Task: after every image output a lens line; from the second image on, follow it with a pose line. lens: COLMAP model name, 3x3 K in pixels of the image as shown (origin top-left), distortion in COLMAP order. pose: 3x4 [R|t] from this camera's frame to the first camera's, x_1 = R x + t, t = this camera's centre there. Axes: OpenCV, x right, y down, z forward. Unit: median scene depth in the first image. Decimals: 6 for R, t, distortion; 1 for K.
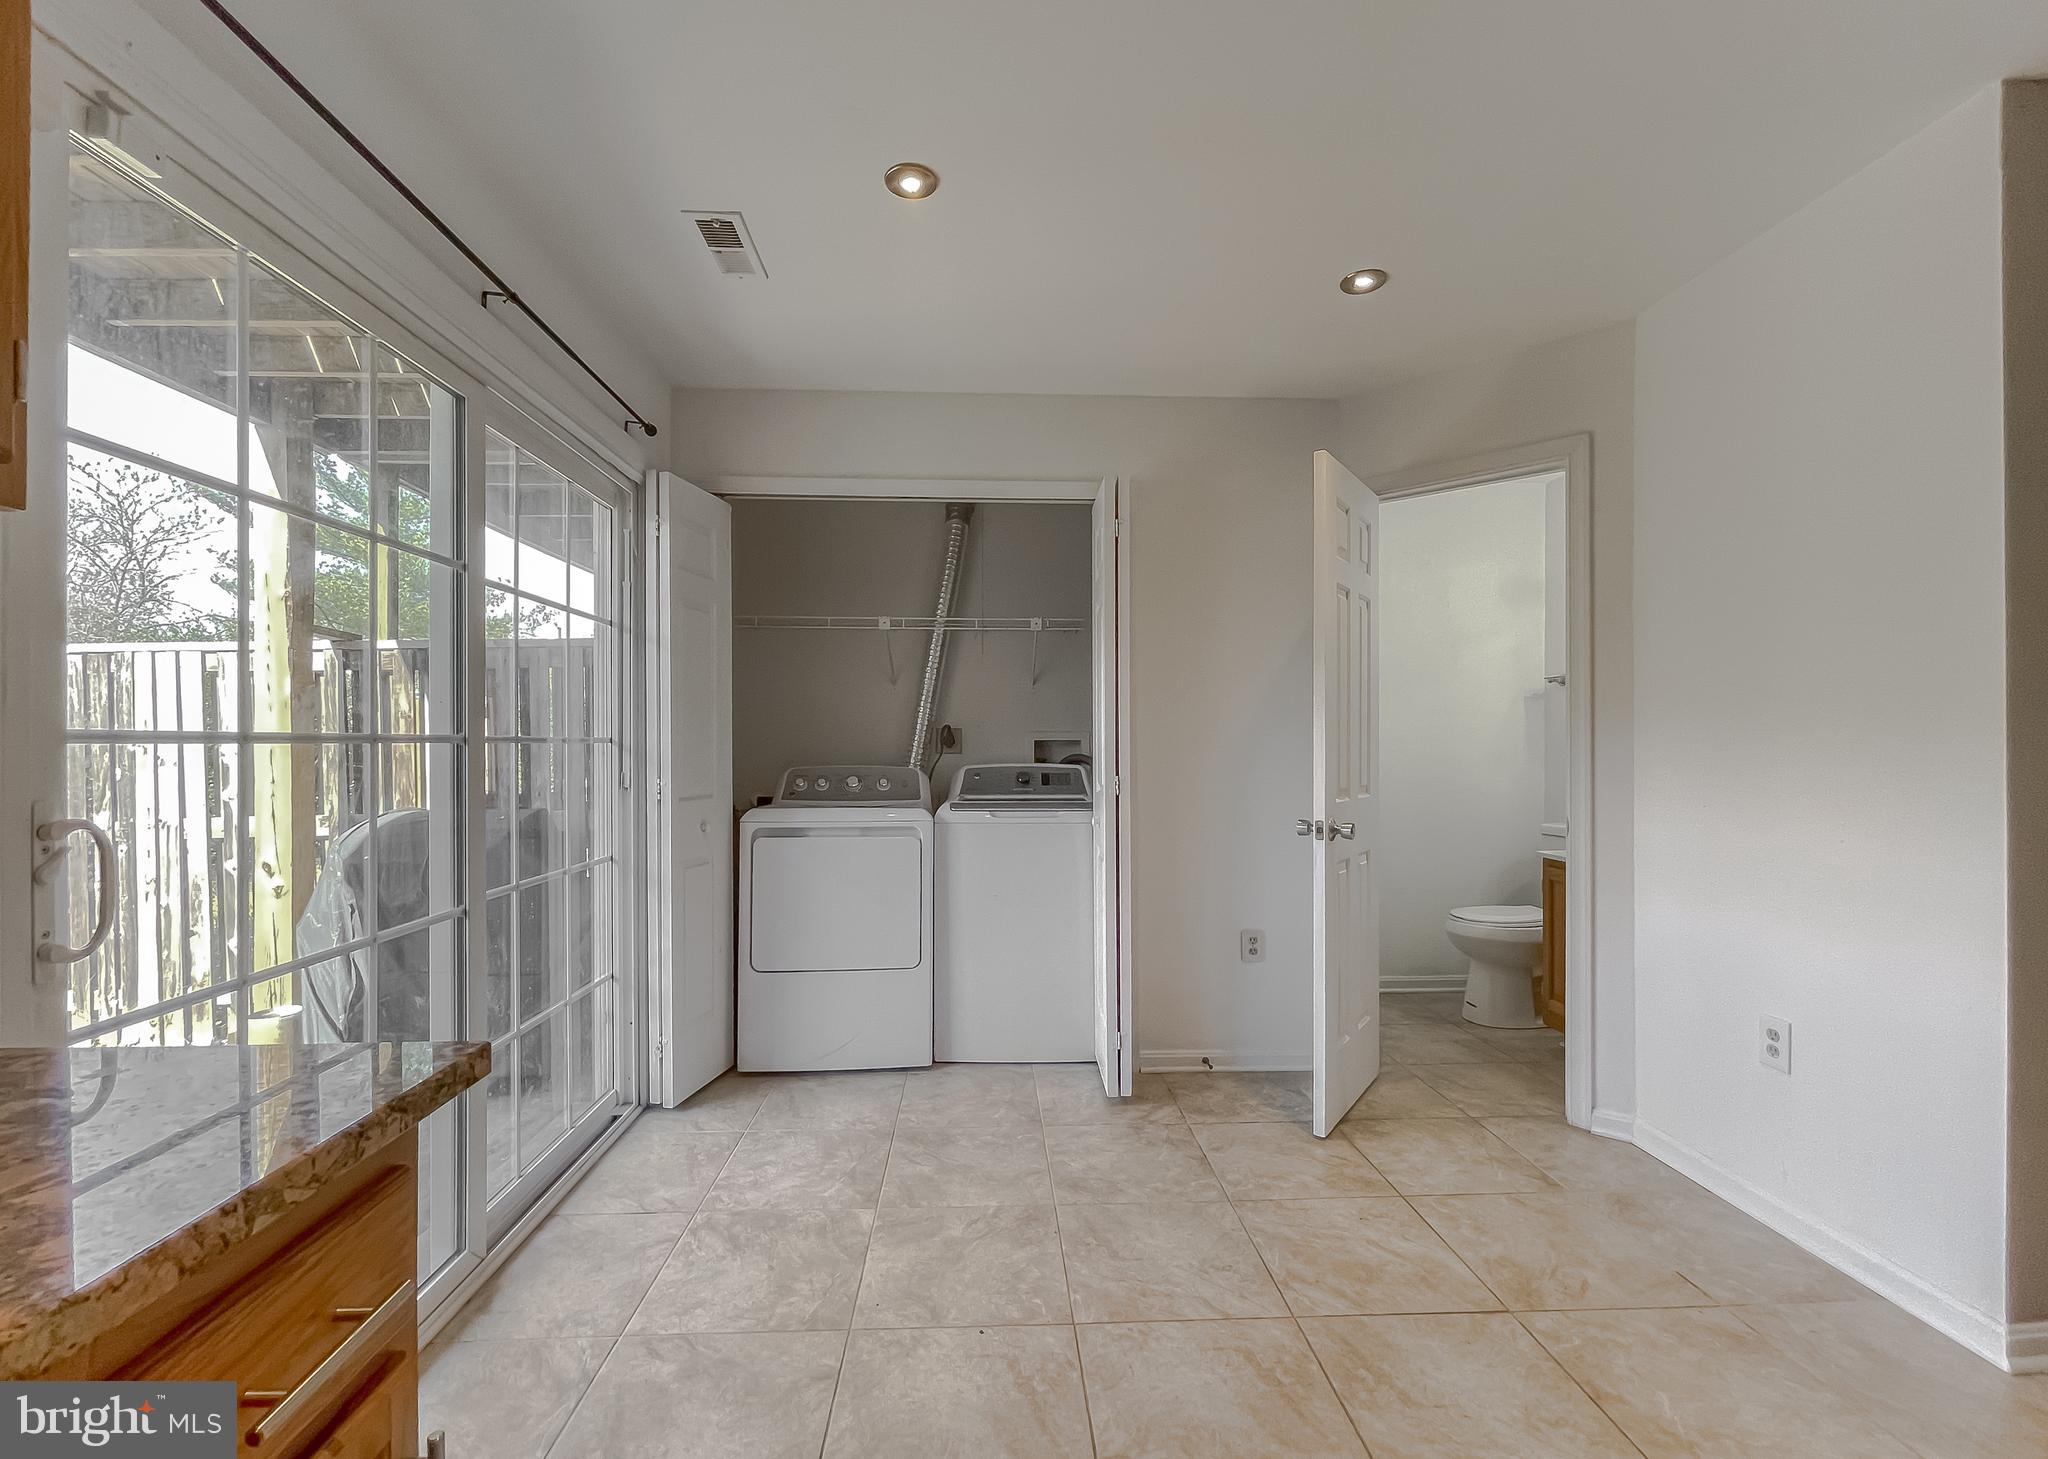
lens RADIAL K [[859.6, 0, 1002.5], [0, 859.6, 758.7], [0, 0, 1]] dist [0.002687, -0.000023]
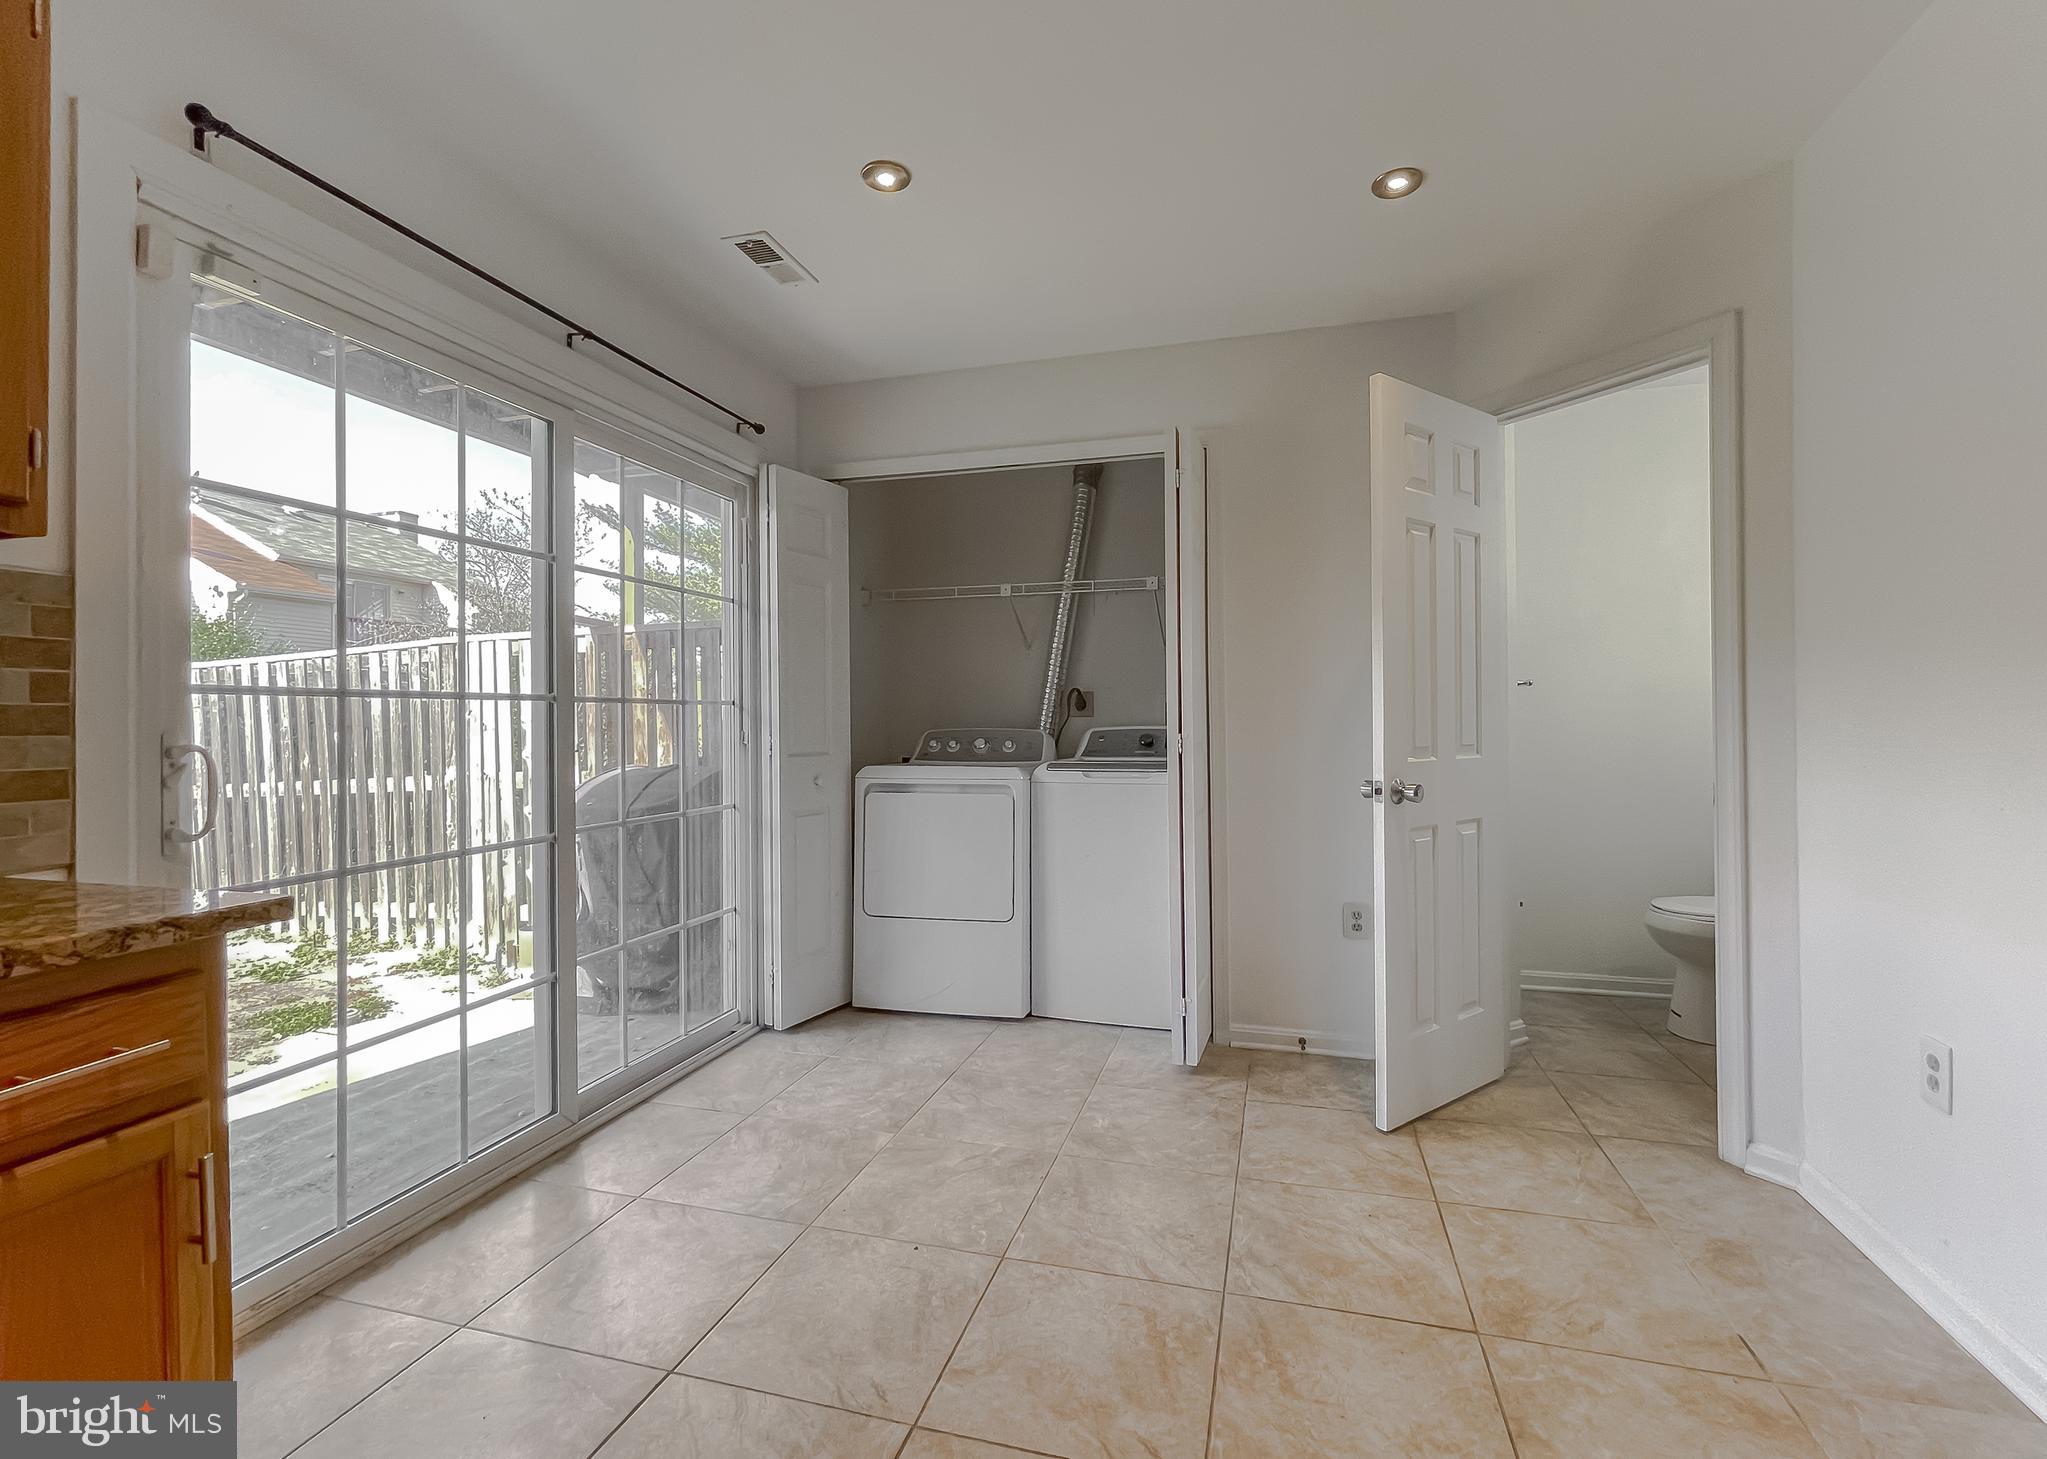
lens RADIAL K [[859.2, 0, 964.0], [0, 859.2, 725.0], [0, 0, 1]] dist [0.002687, -0.000023]
pose [[0.953010, -0.002405, -0.302928, 0.215797], [0.001140, 0.999990, -0.004352, 0.015597], [0.302935, 0.003802, 0.953003, 0.002250]]
